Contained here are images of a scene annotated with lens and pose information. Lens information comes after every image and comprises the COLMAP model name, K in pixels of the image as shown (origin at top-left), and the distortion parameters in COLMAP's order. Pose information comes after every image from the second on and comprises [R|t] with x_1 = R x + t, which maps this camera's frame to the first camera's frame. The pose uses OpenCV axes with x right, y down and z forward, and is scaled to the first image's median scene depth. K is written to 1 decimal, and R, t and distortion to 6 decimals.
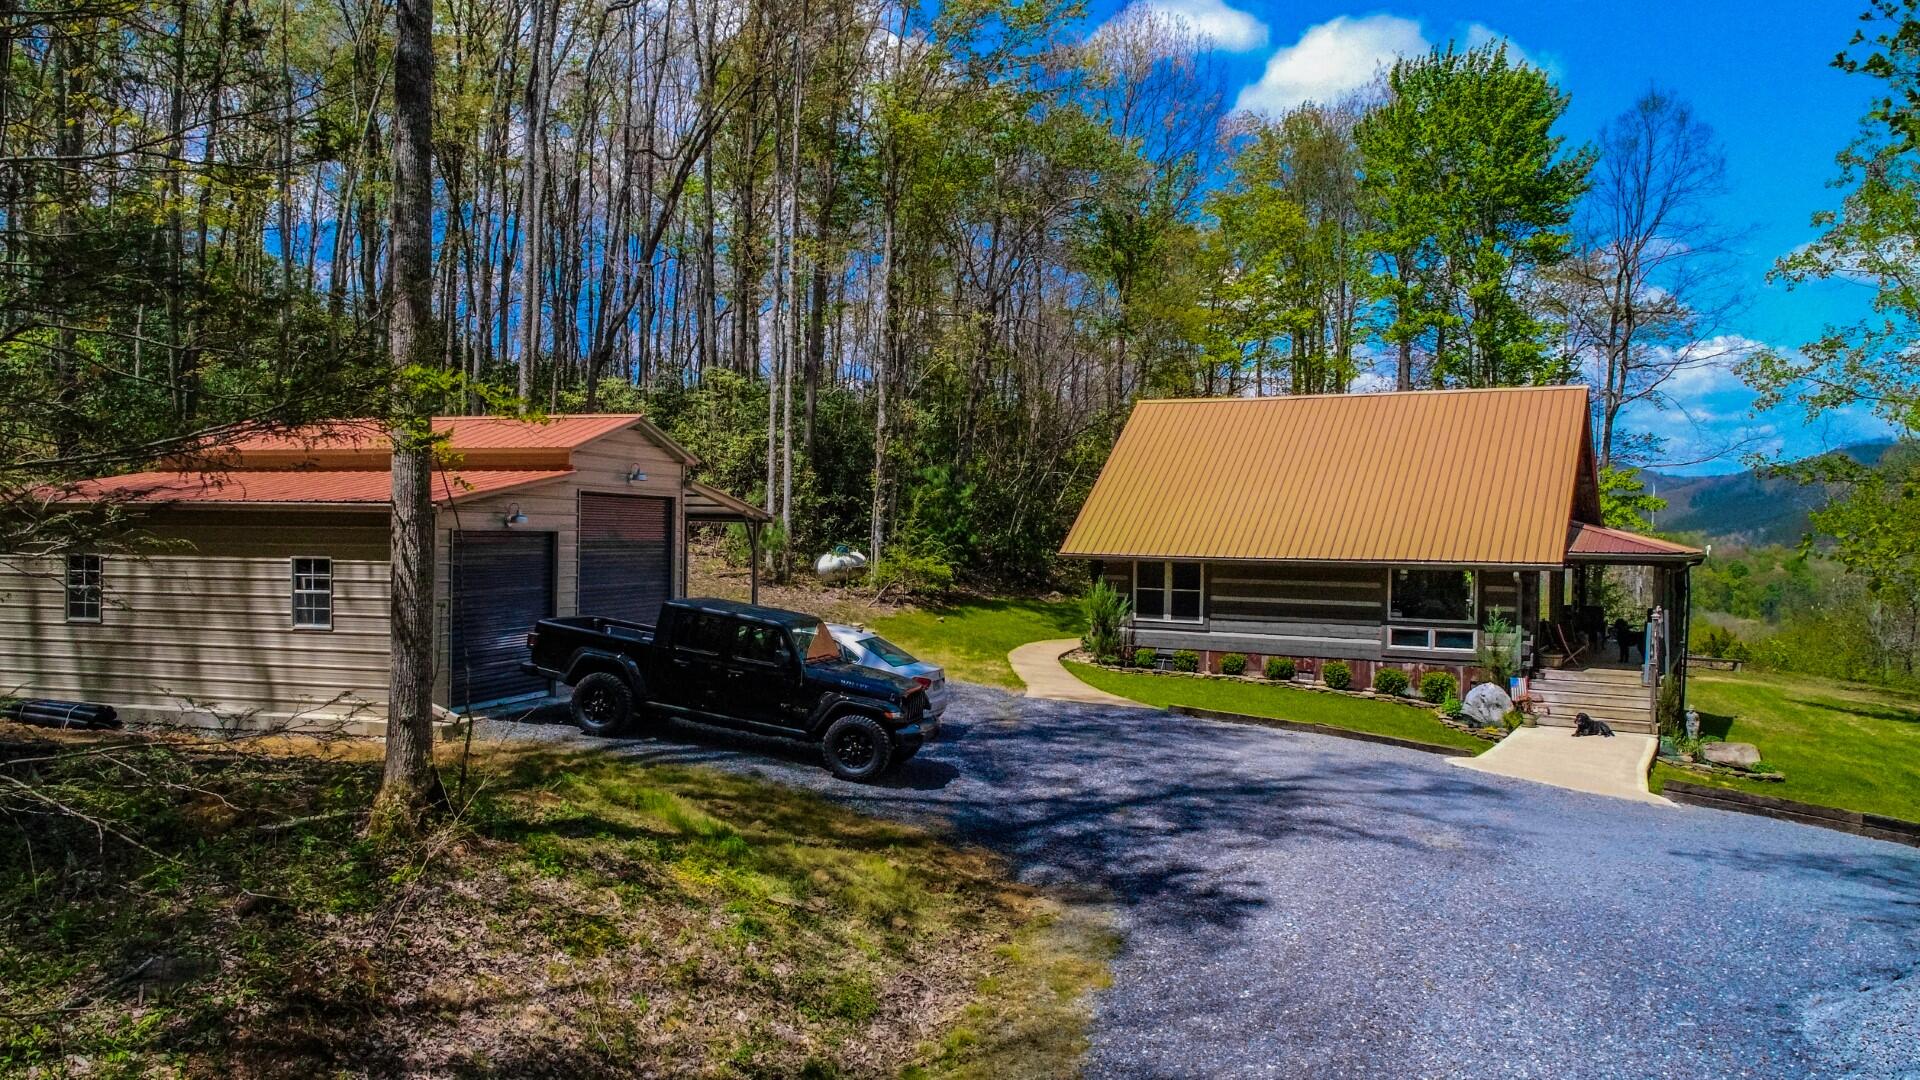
lens RADIAL K [[1346.0, 0, 963.3], [0, 1346.0, 539.1], [0, 0, 1]] dist [-0.005873, -0.003379]
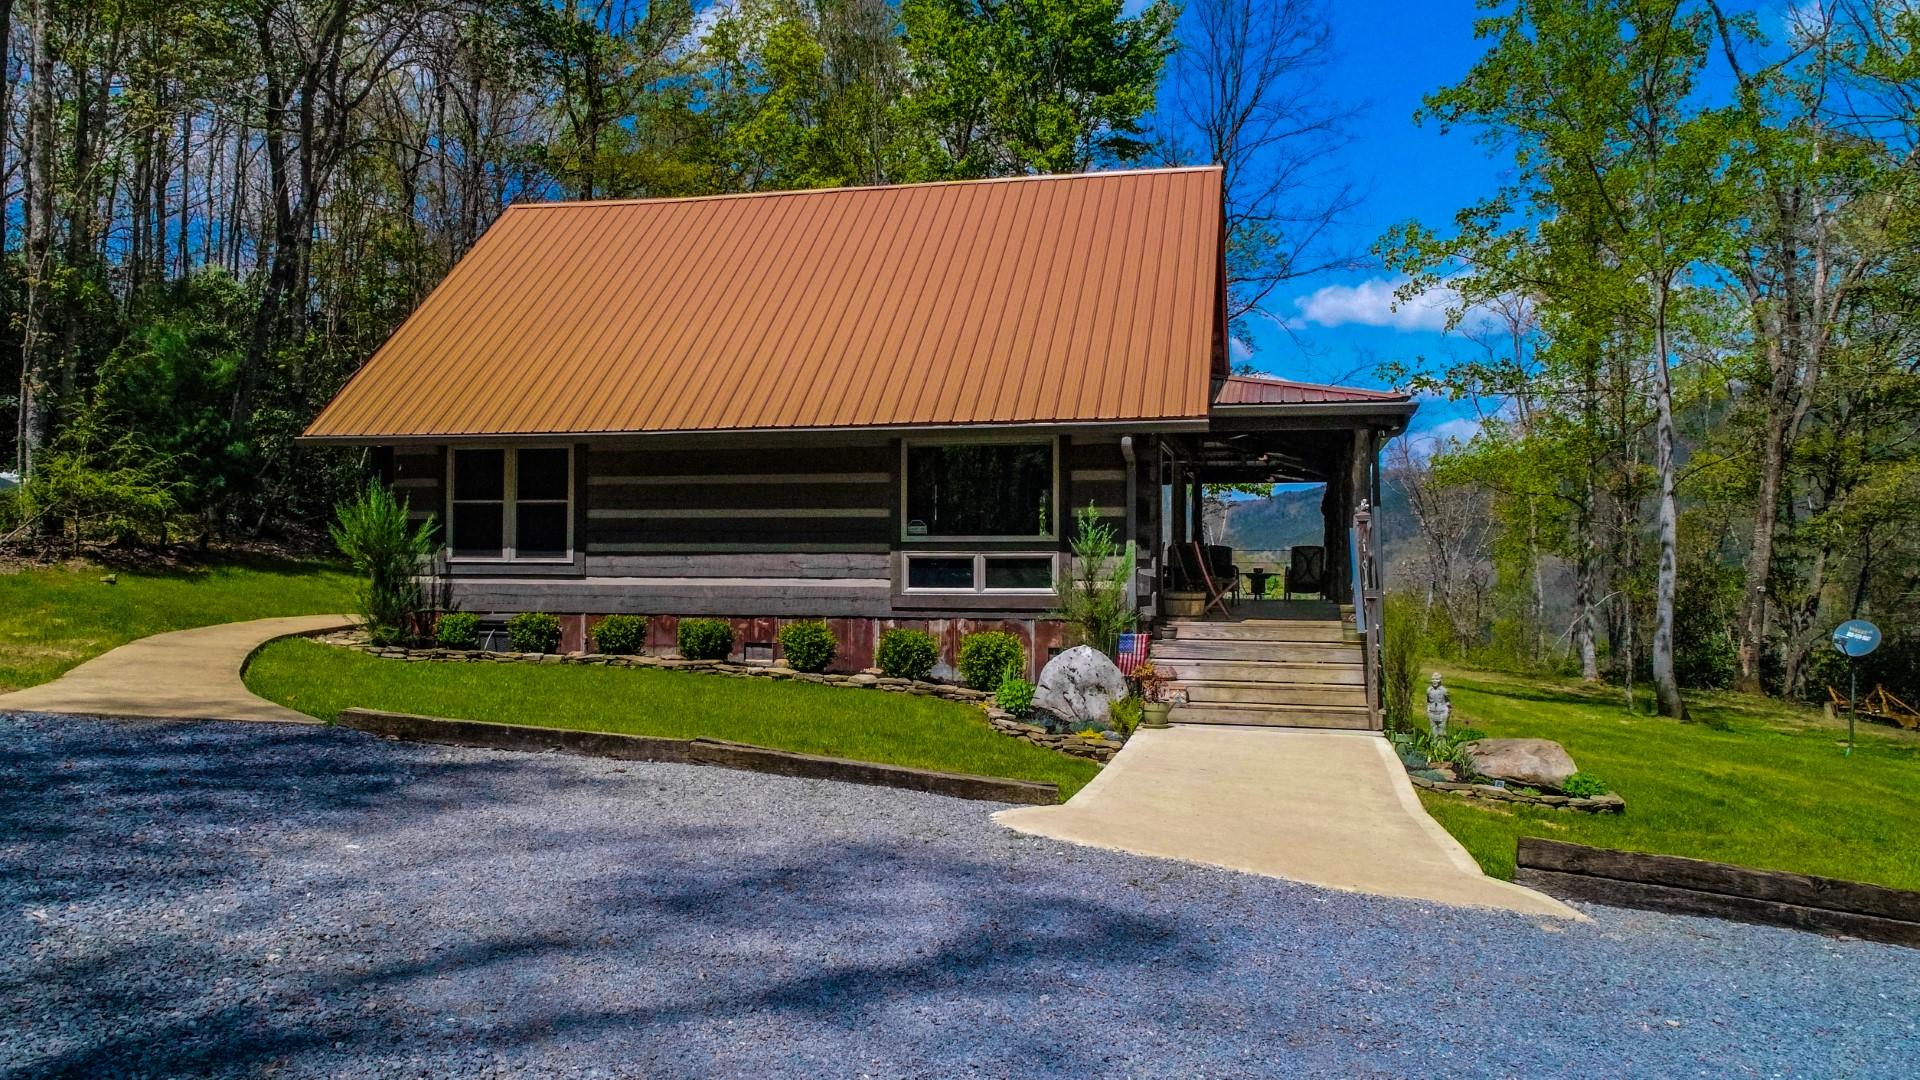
lens RADIAL K [[1292.6, 0, 954.4], [0, 1292.6, 541.8], [0, 0, 1]] dist [-0.000017, 0.001188]
pose [[0.957352, -0.004409, 0.288890, 0.194118], [0.011022, 0.999713, -0.021269, 0.074563], [-0.288714, 0.023546, 0.957126, 0.520348]]
